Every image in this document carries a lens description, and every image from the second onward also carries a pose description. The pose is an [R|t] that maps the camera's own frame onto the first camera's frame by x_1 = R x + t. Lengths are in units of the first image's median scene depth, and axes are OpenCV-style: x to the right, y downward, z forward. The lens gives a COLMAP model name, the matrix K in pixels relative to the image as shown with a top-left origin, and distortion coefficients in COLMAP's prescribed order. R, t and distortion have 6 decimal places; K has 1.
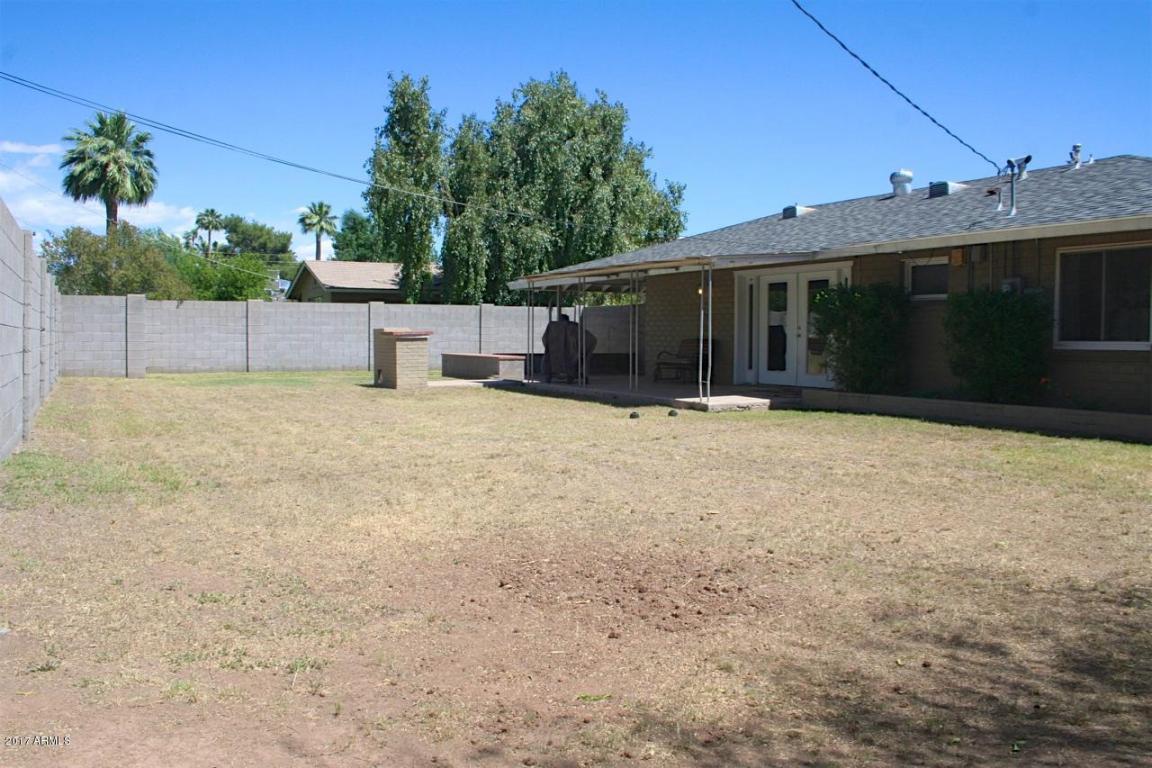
lens RADIAL K [[983.3, 0, 576.0], [0, 983.3, 384.0], [0, 0, 1]] dist [-0.145025, 0.139482]
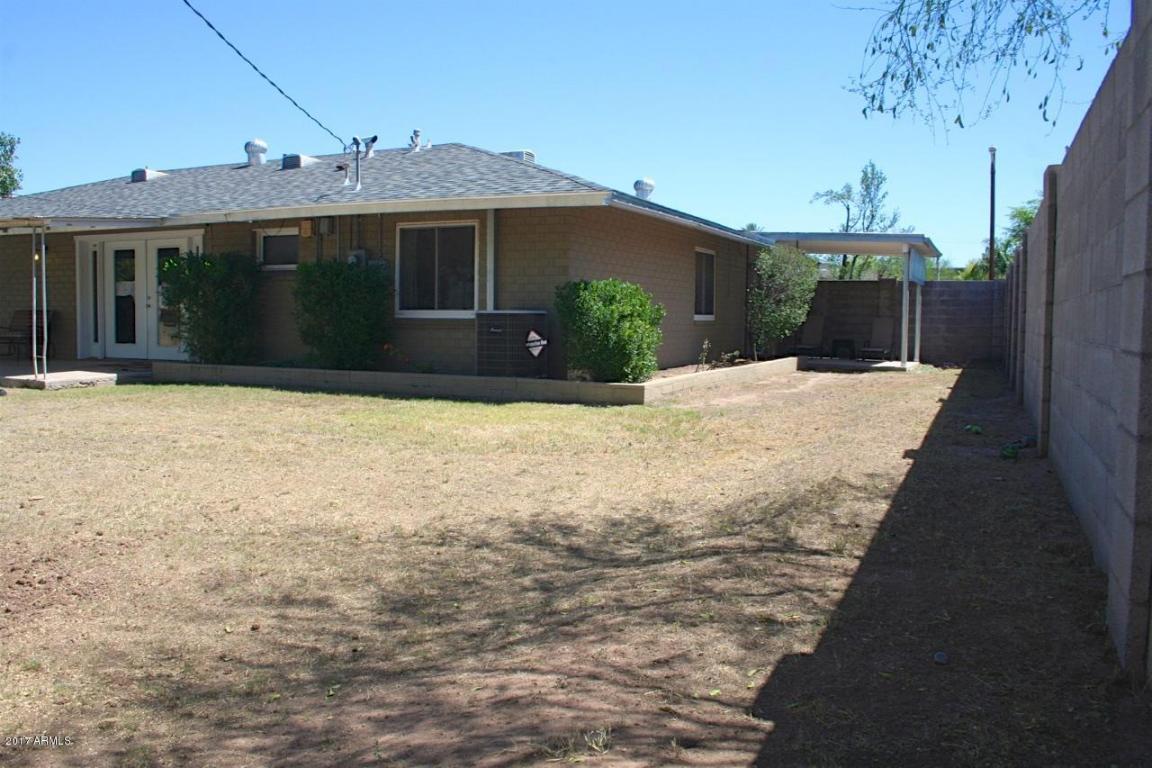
lens RADIAL K [[983.3, 0, 576.0], [0, 983.3, 384.0], [0, 0, 1]] dist [-0.145025, 0.139482]
pose [[0.803279, -0.038881, 0.594333, 0.014841], [0.021196, 0.999101, 0.036714, 0.002813], [-0.595226, -0.016894, 0.803381, -0.000392]]
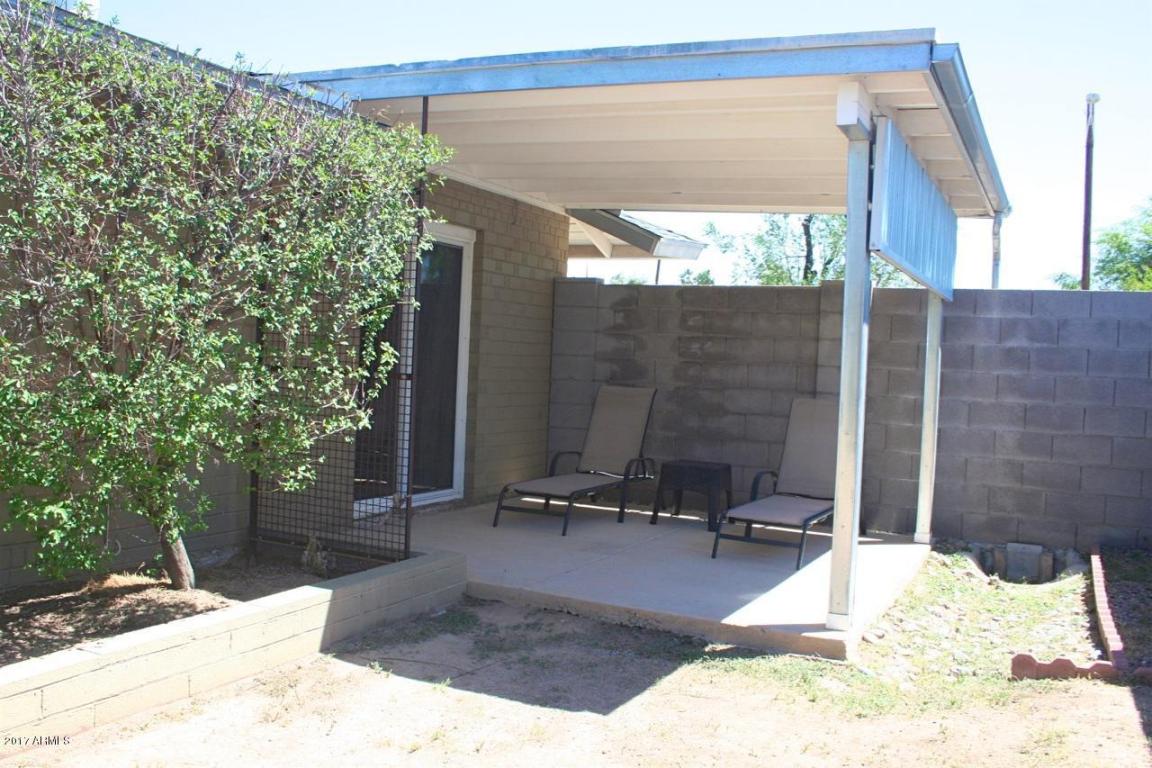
lens RADIAL K [[1054.4, 0, 559.9], [0, 1054.4, 384.8], [0, 0, 1]] dist [-0.133047, 0.121890]
pose [[0.825330, 0.013740, 0.564484, 1.051894], [-0.012201, 0.999904, -0.006499, -0.043910], [-0.564519, -0.001524, 0.825419, 0.671321]]
